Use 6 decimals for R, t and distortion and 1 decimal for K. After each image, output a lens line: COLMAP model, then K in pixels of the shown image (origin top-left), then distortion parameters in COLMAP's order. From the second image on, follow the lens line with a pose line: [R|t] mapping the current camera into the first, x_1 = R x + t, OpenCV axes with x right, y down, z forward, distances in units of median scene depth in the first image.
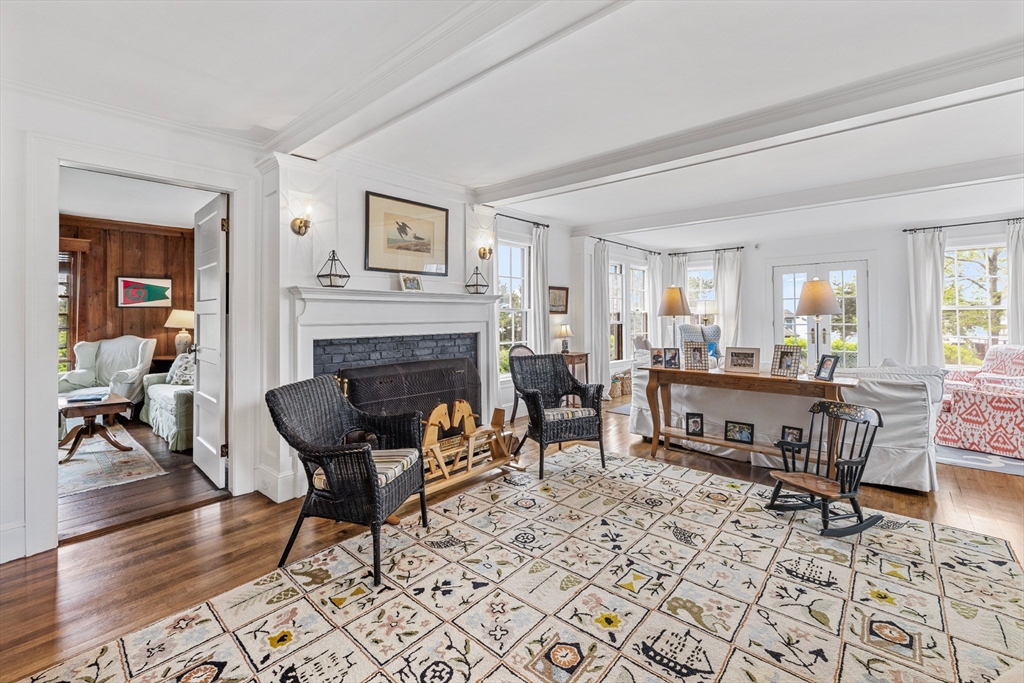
lens RADIAL K [[439.2, 0, 507.5], [0, 439.2, 309.1], [0, 0, 1]] dist [0.000811, 0.000320]
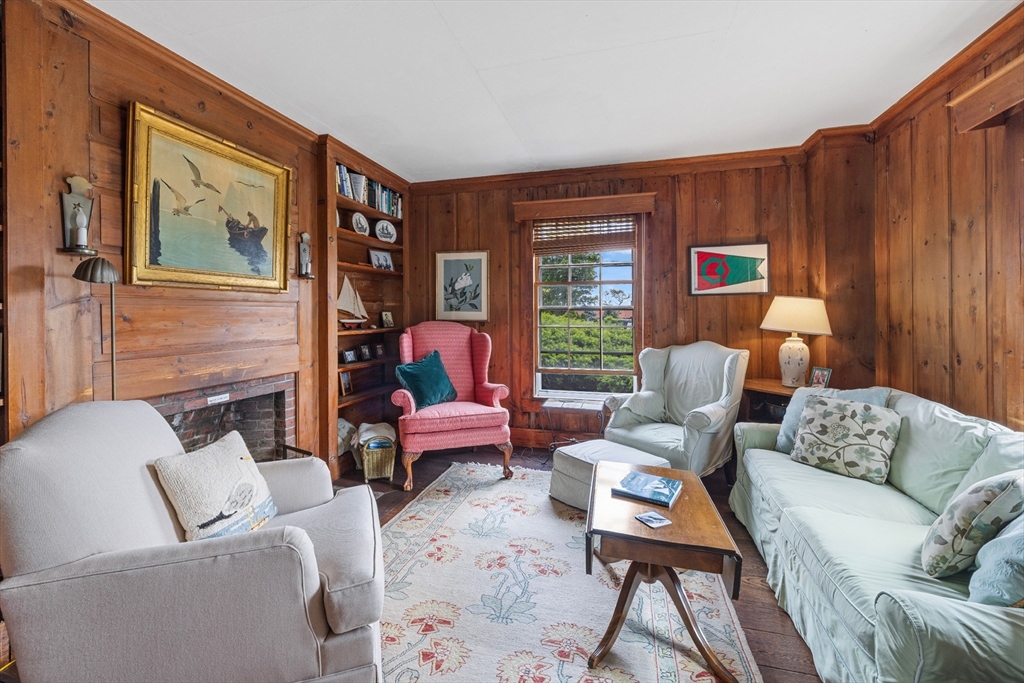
lens RADIAL K [[434.8, 0, 506.4], [0, 434.8, 314.6], [0, 0, 1]] dist [0.000136, -0.000032]
pose [[0.437843, 0.003494, -0.899045, -0.686590], [0.017841, 0.999762, 0.012574, 0.017030], [0.898875, -0.021545, 0.437676, 0.759648]]
